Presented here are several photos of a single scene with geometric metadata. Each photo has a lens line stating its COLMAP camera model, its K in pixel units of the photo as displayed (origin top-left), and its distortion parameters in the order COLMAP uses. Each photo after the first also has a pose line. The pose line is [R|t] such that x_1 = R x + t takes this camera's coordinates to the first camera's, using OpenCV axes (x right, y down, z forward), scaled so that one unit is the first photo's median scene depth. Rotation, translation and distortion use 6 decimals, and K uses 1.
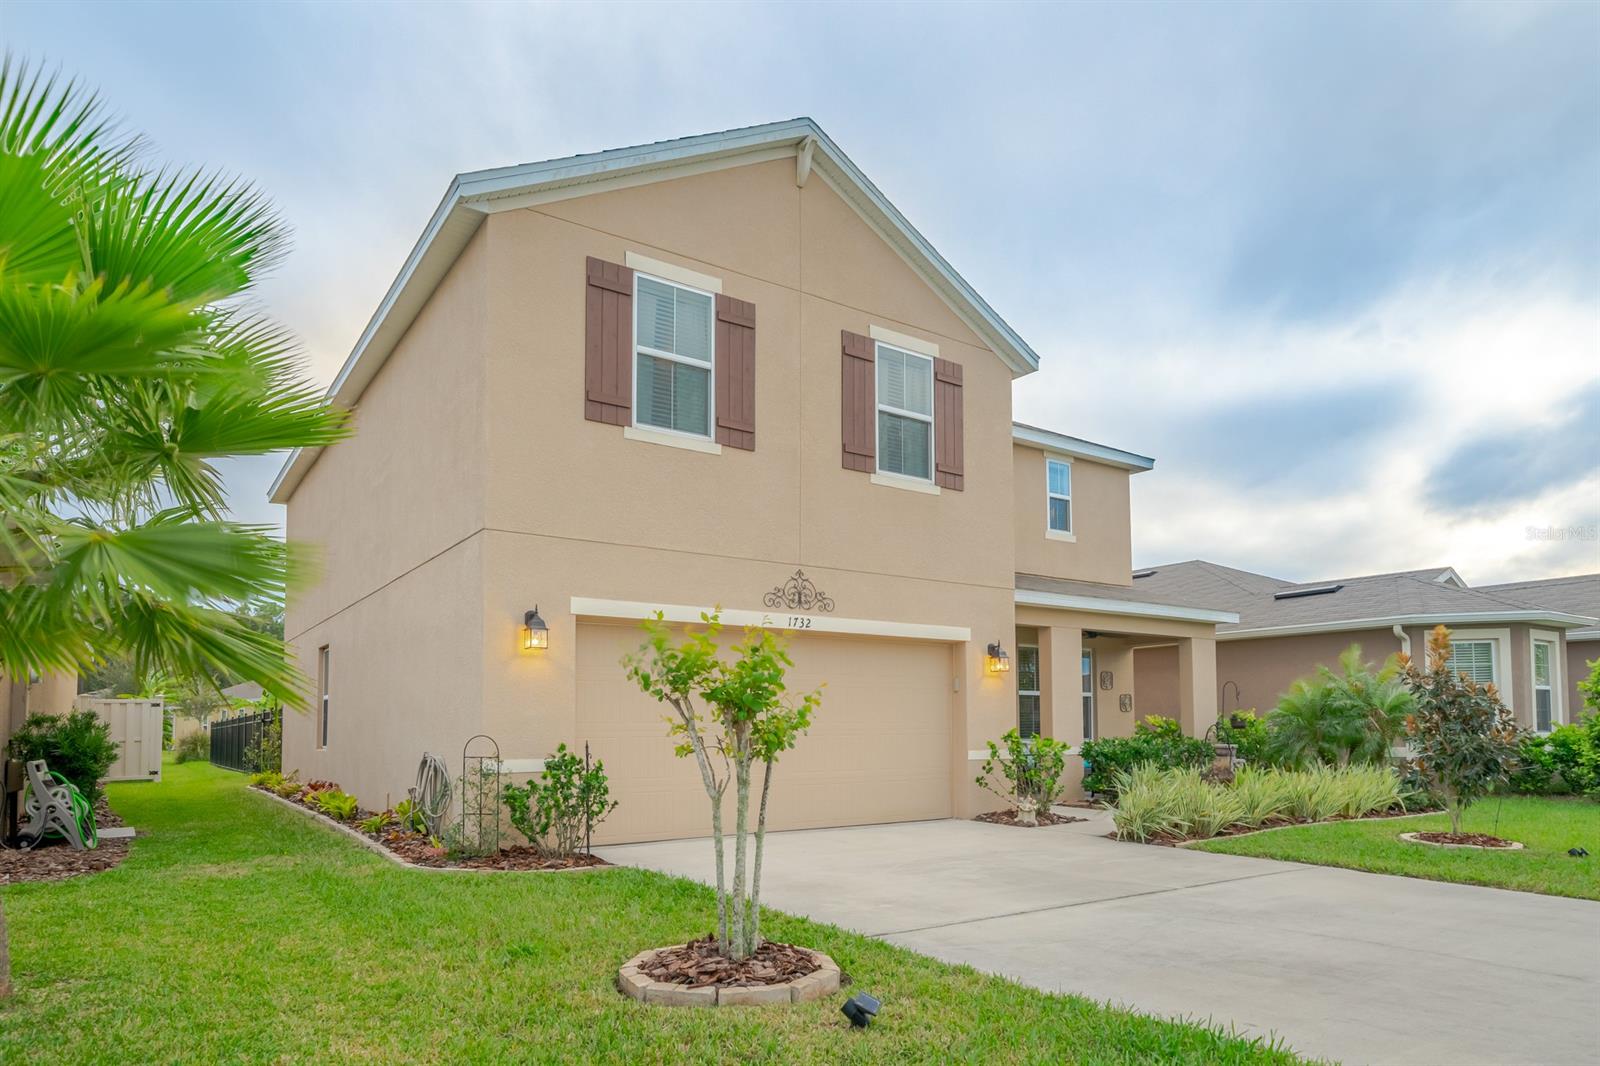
lens RADIAL K [[896.2, 0, 794.7], [0, 896.2, 576.3], [0, 0, 1]] dist [-0.000813, -0.000363]
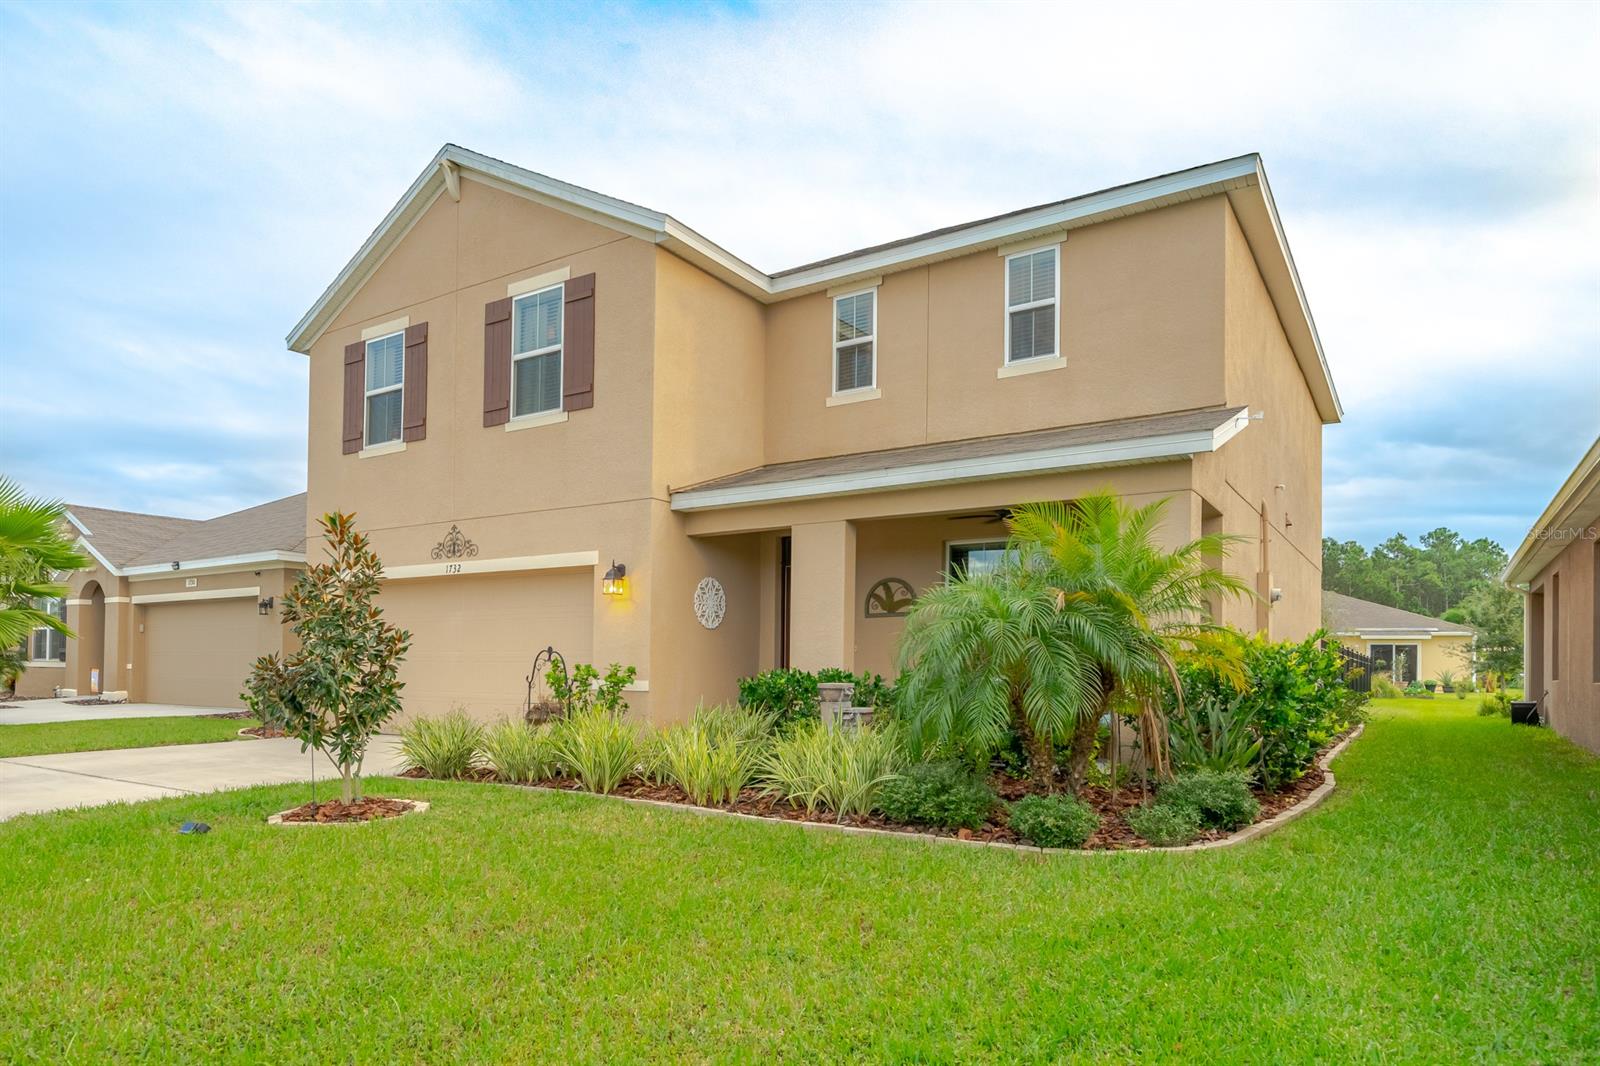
lens RADIAL K [[970.5, 0, 800.0], [0, 970.5, 533.0], [0, 0, 1]] dist [-0.020826, -0.000088]
pose [[0.403448, -0.112757, -0.908028, 1.270020], [0.144394, 0.987789, -0.058506, 0.135835], [0.903538, -0.107510, 0.414803, 0.812051]]
